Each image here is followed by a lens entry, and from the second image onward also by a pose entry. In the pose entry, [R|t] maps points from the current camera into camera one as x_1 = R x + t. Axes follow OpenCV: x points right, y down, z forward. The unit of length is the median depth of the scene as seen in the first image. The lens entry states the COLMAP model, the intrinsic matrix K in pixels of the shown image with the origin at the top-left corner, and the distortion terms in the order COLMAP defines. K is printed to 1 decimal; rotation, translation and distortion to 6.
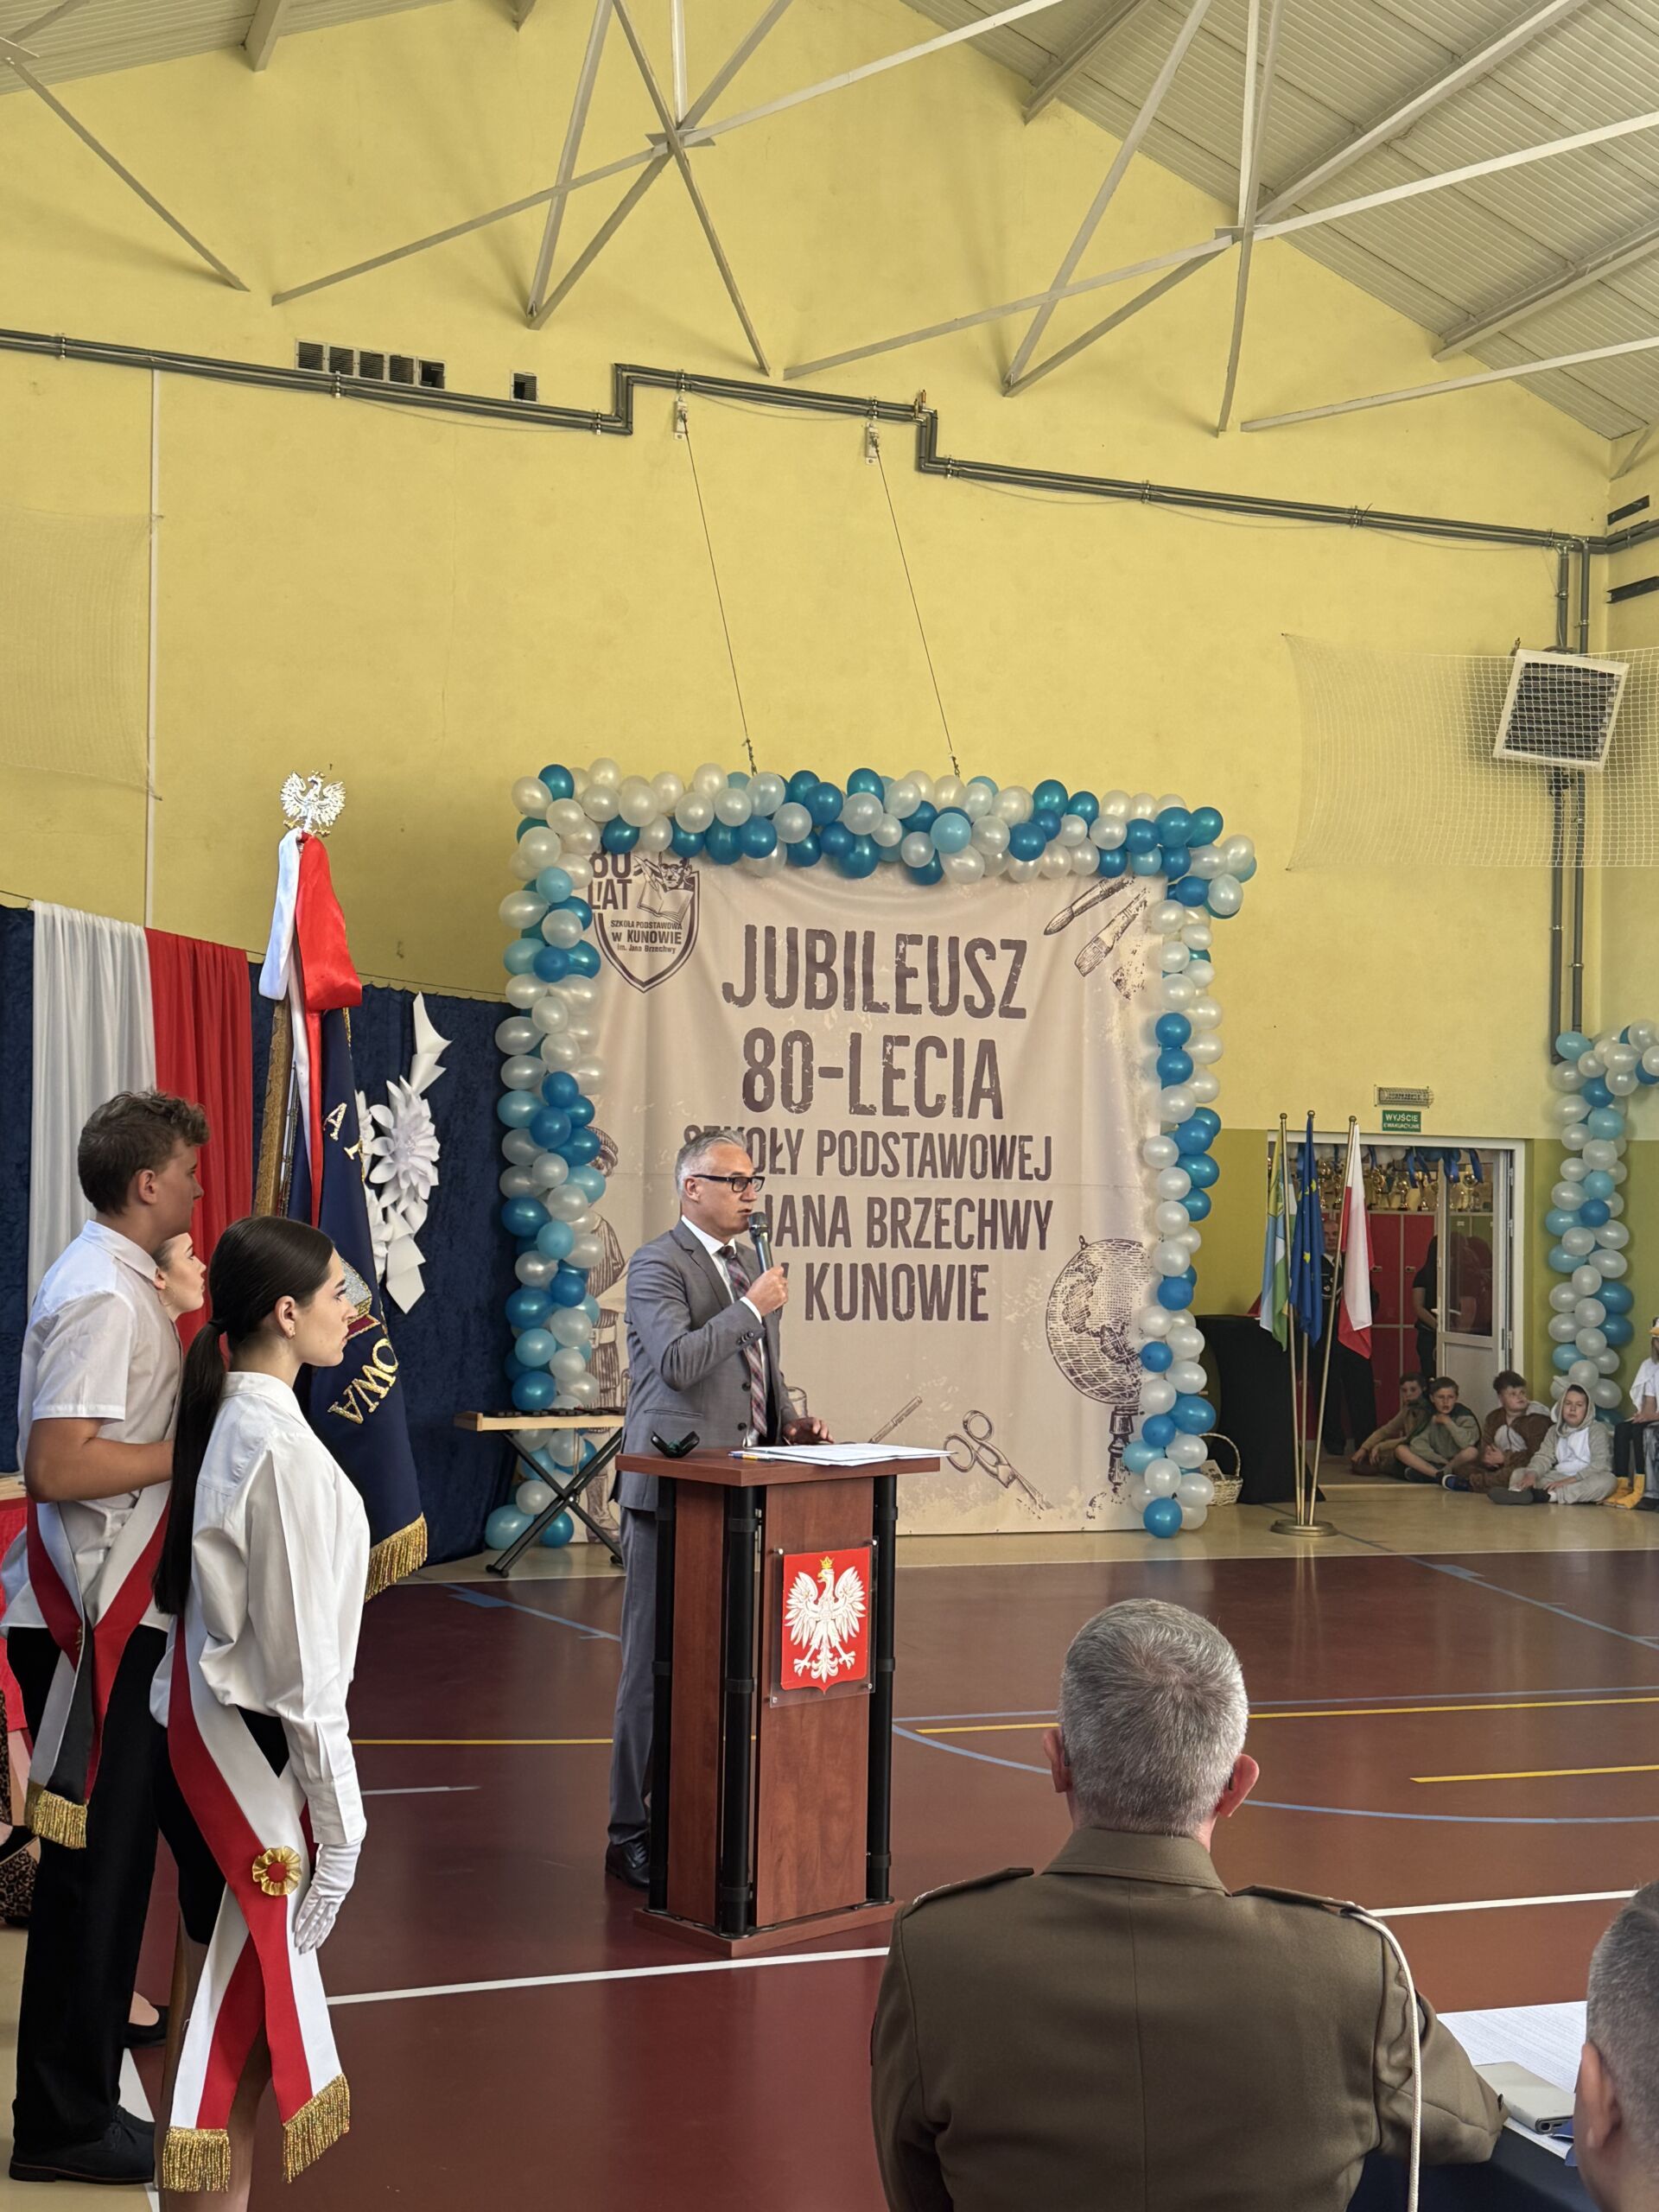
lens RADIAL K [[2605.4, 0, 811.0], [0, 2605.4, 1115.5], [0, 0, 1]] dist [0.190258, -0.266814]
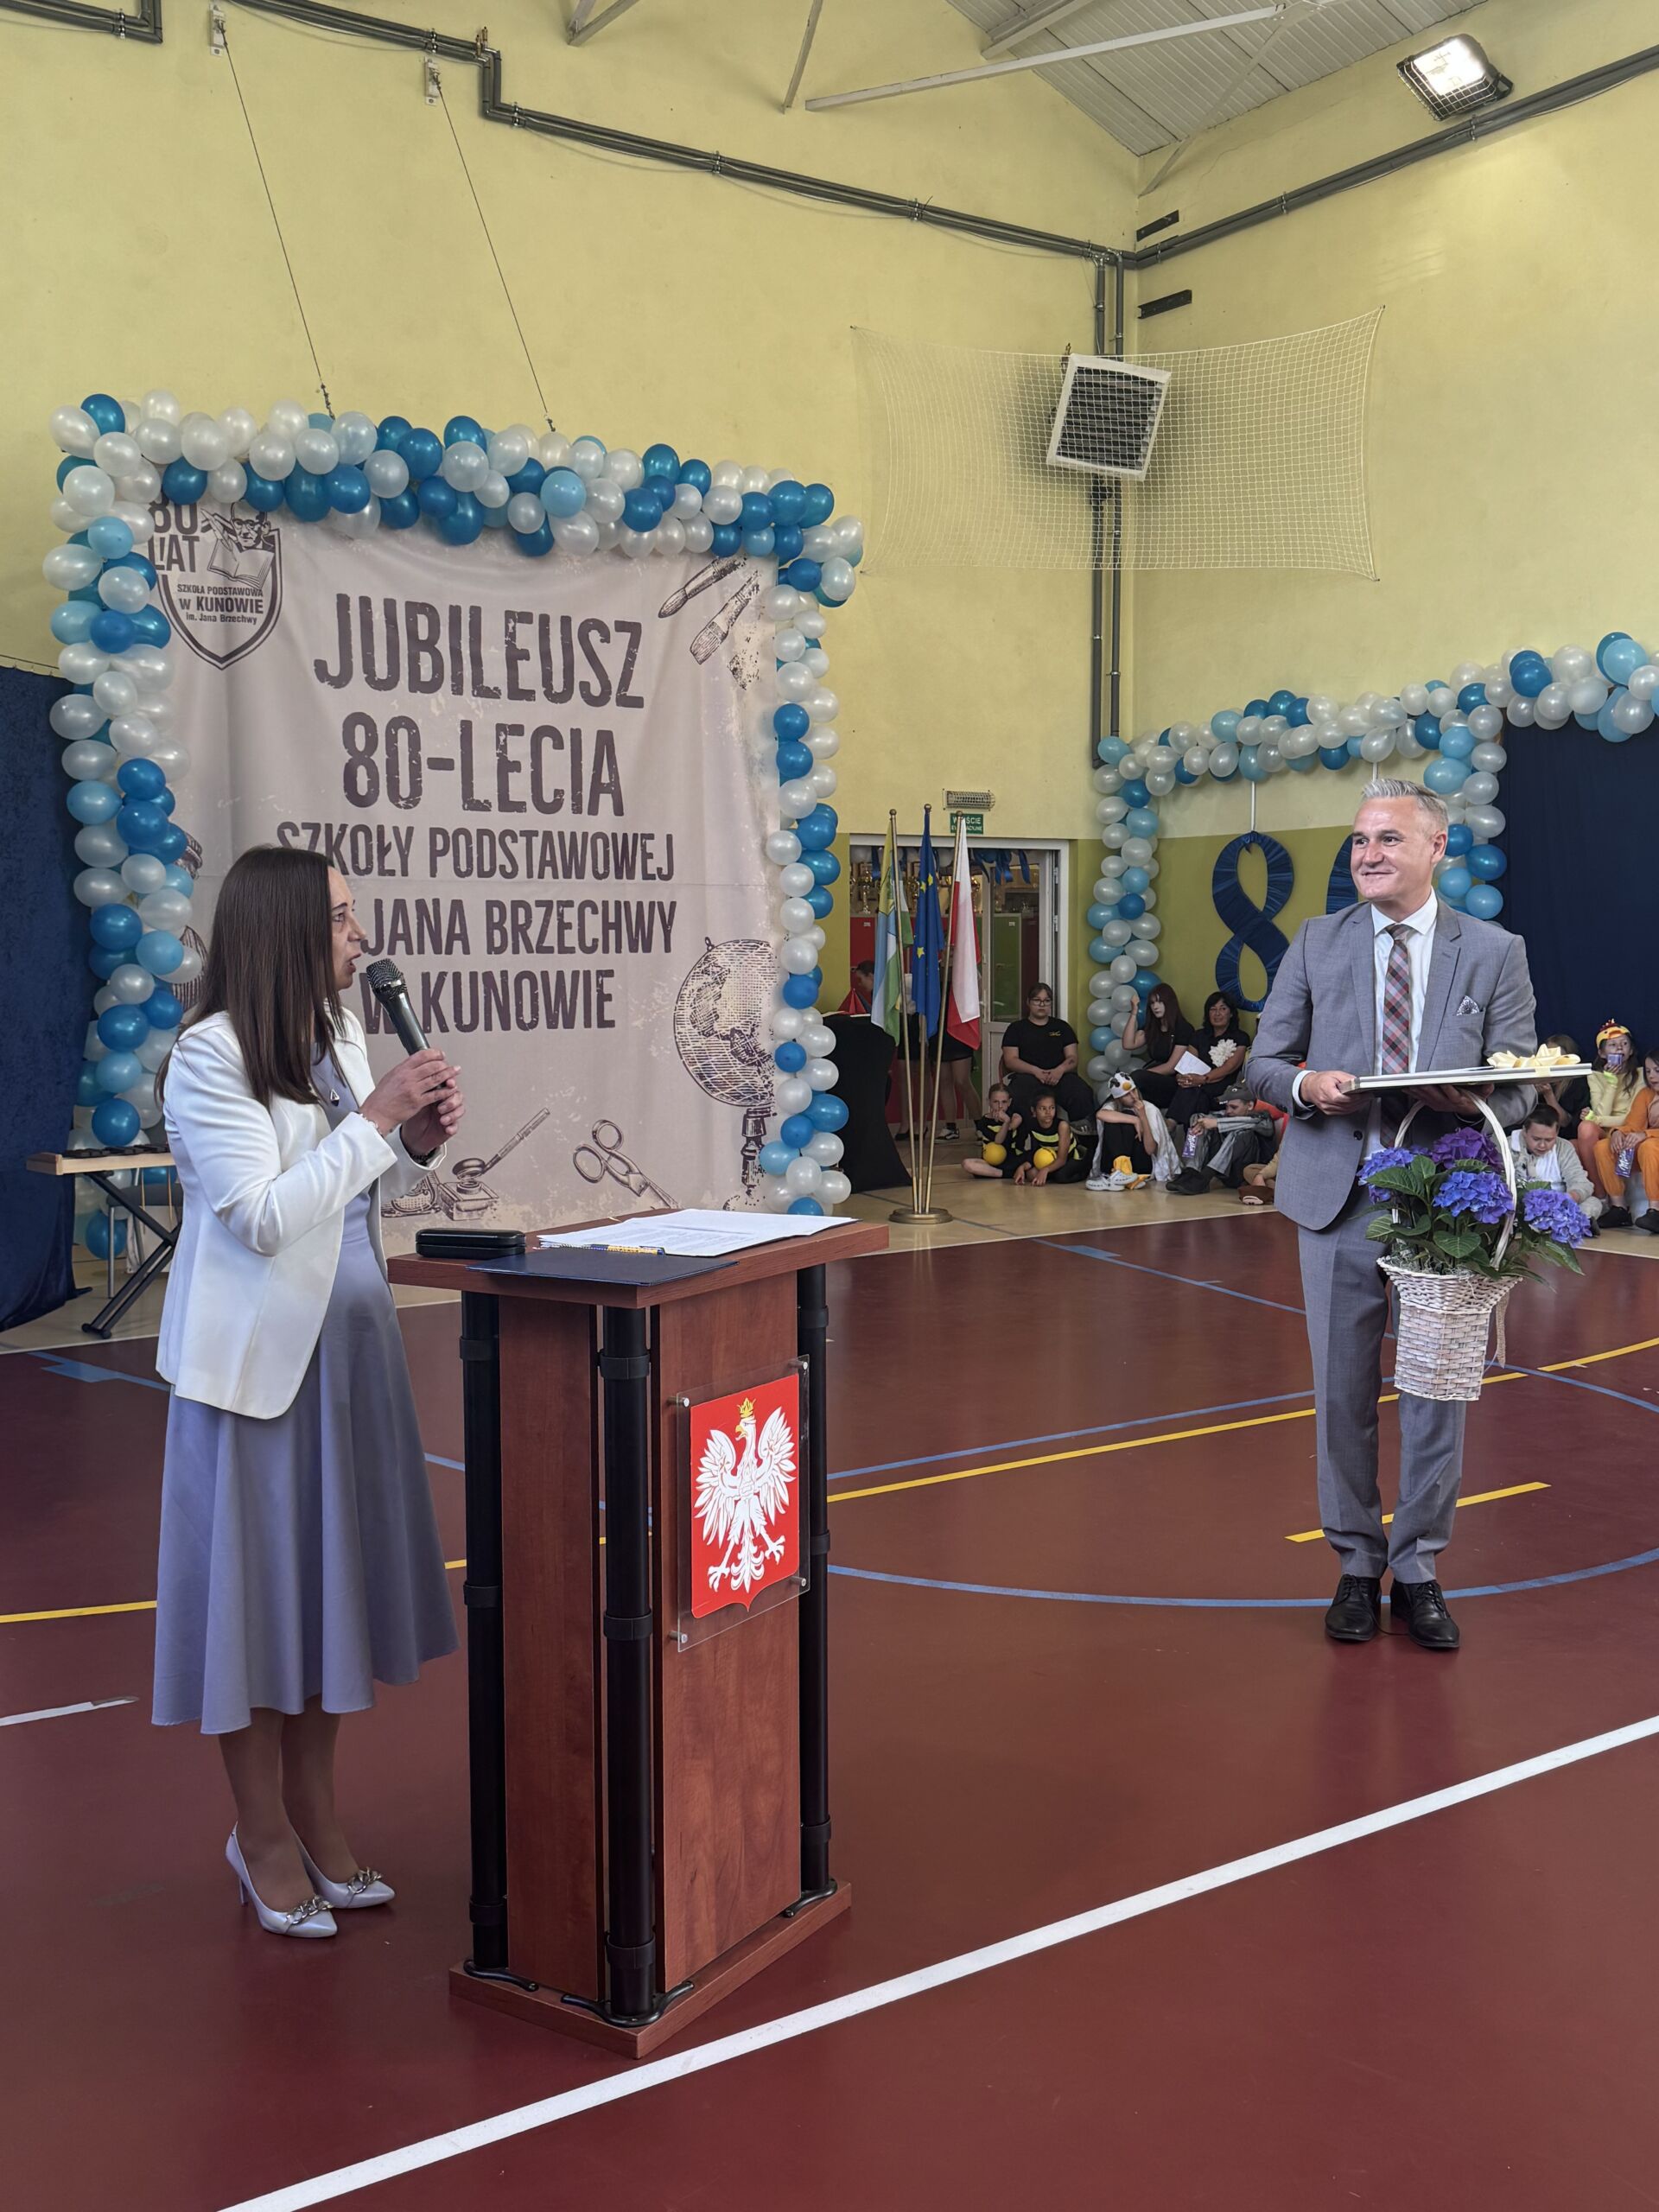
lens RADIAL K [[2079.6, 0, 820.4], [0, 2079.6, 1116.7], [0, 0, 1]] dist [0.212225, -0.460512]
pose [[0.971254, -0.046697, 0.233419, -0.040942], [0.018274, 0.992303, 0.122481, 0.018431], [-0.237342, -0.114694, 0.964632, 0.236402]]
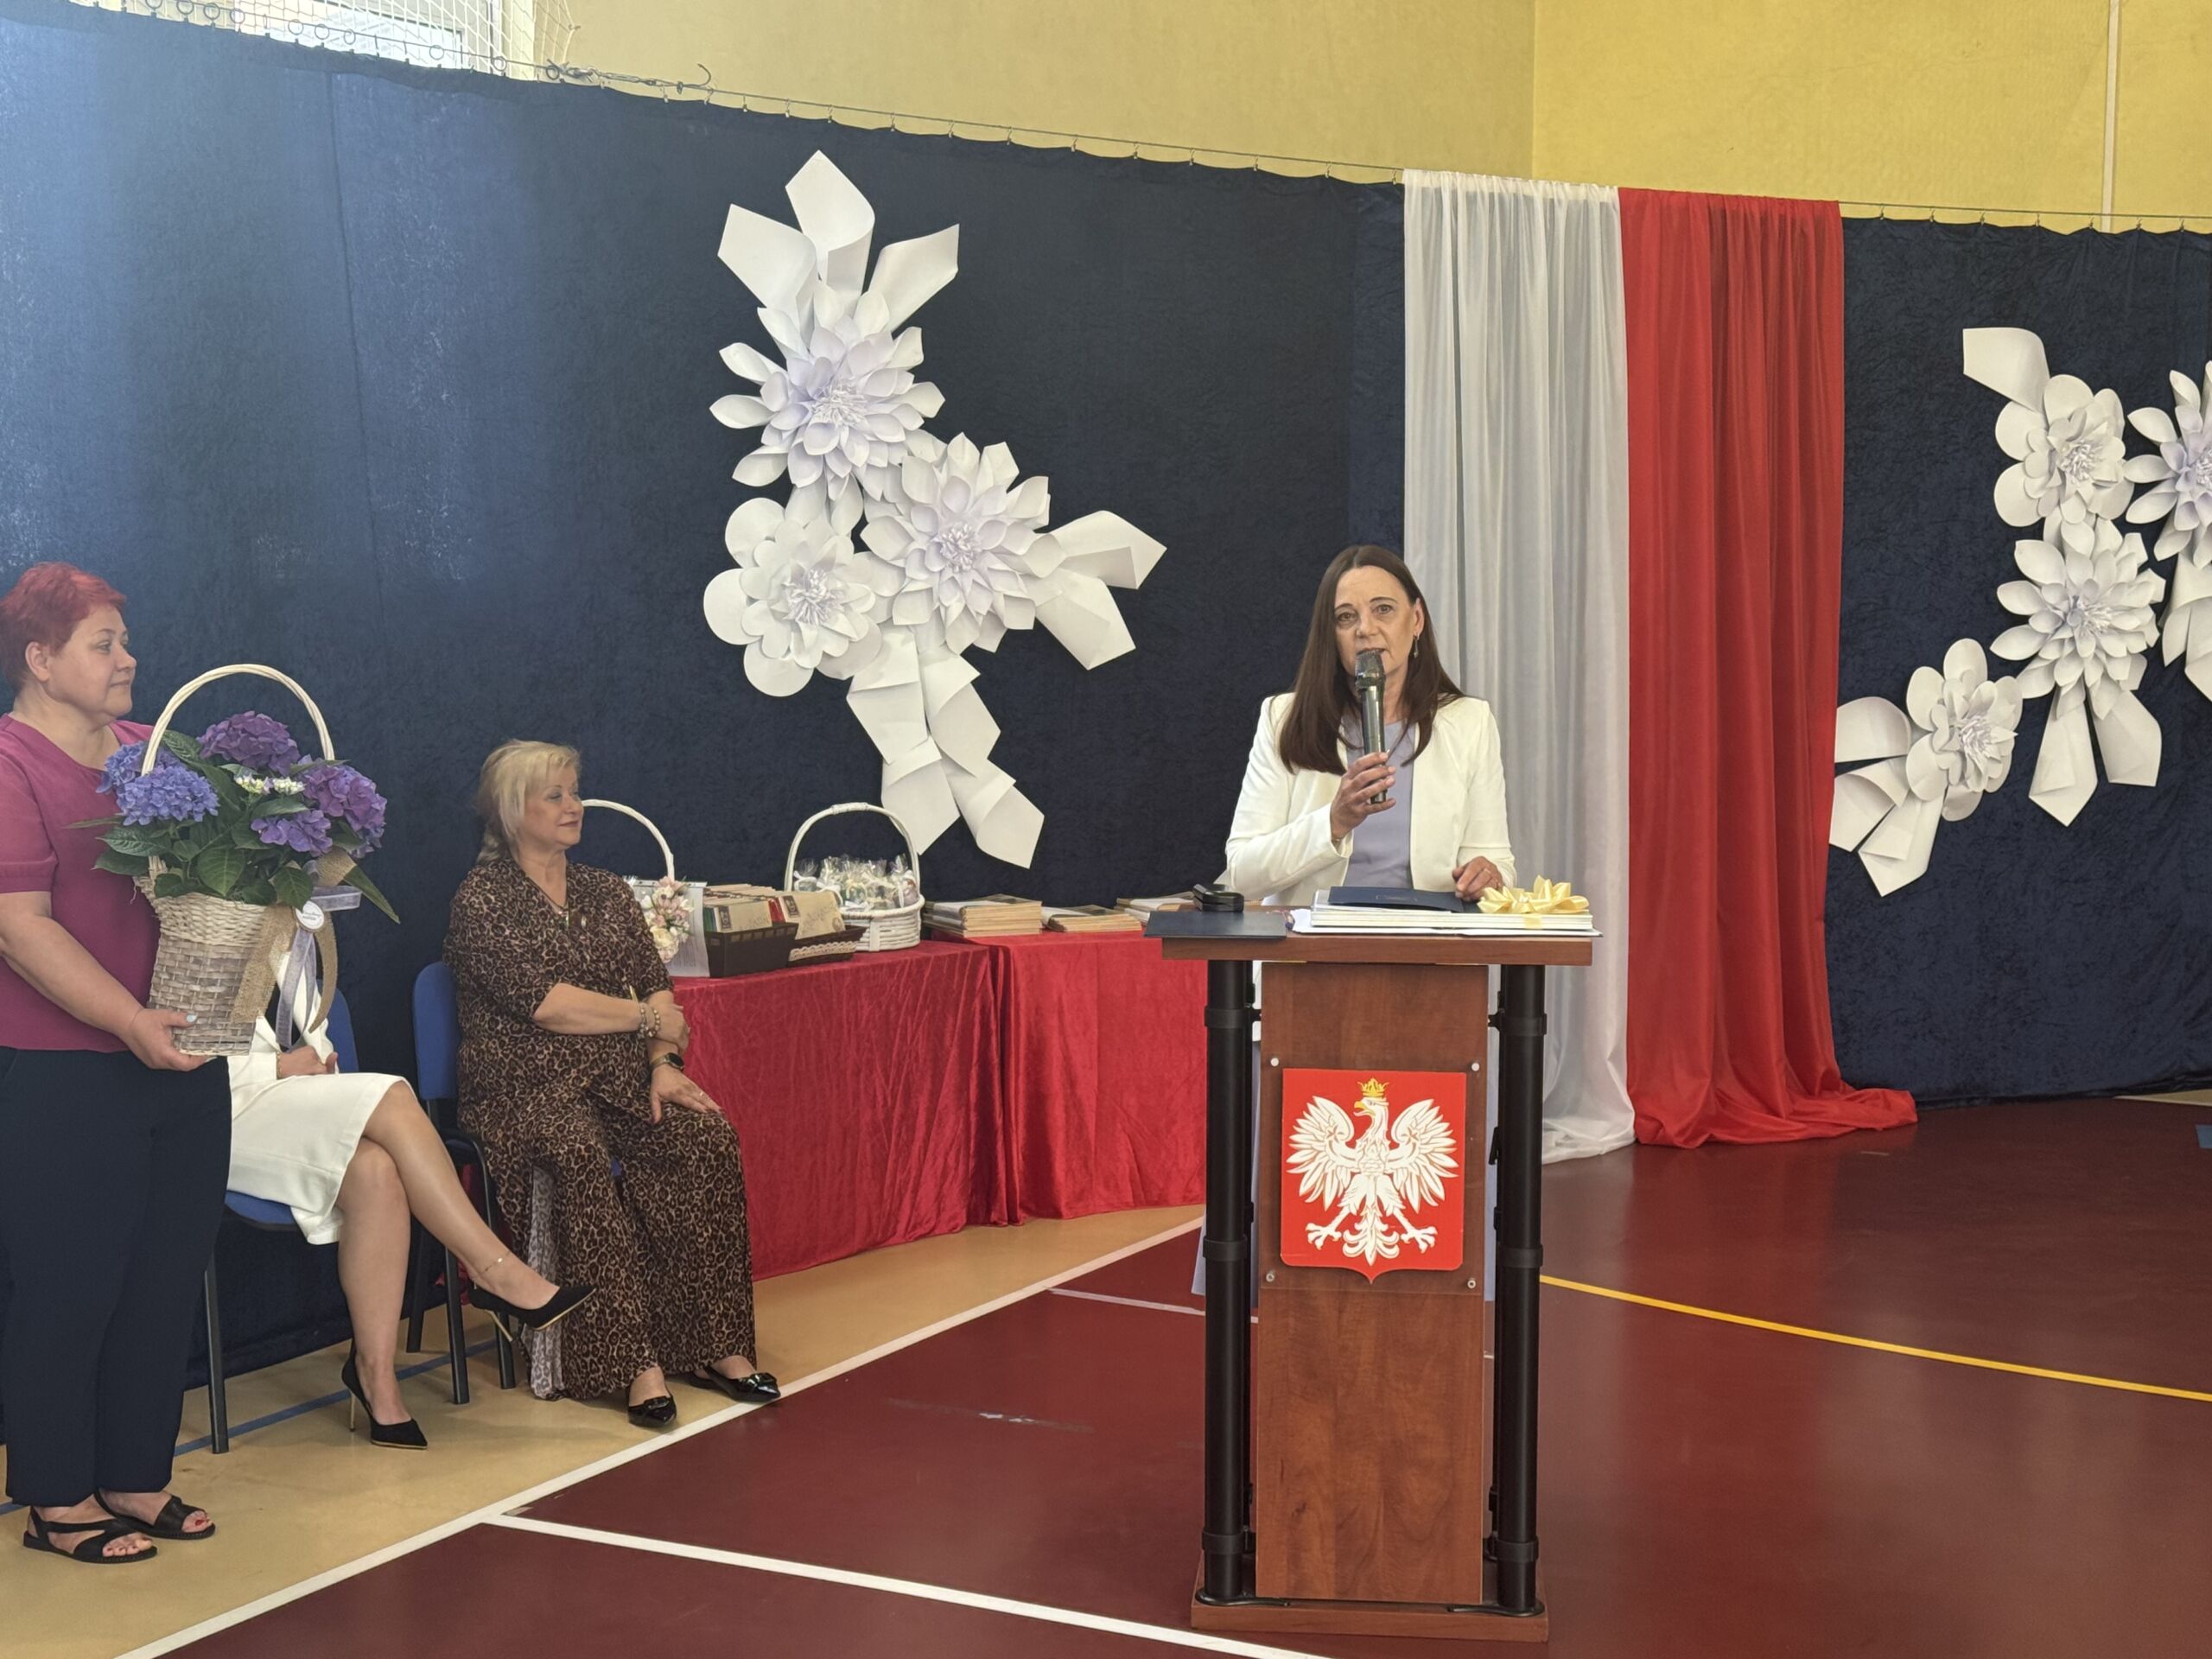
lens RADIAL K [[3232.0, 0, 1148.2], [0, 3232.0, 827.5], [0, 0, 1]] dist [0.149570, 0.020754]
pose [[0.672550, 0.046001, -0.738621, 0.254522], [0.035251, 0.994942, 0.094063, 0.012873], [0.739212, -0.089299, 0.667526, 0.193289]]
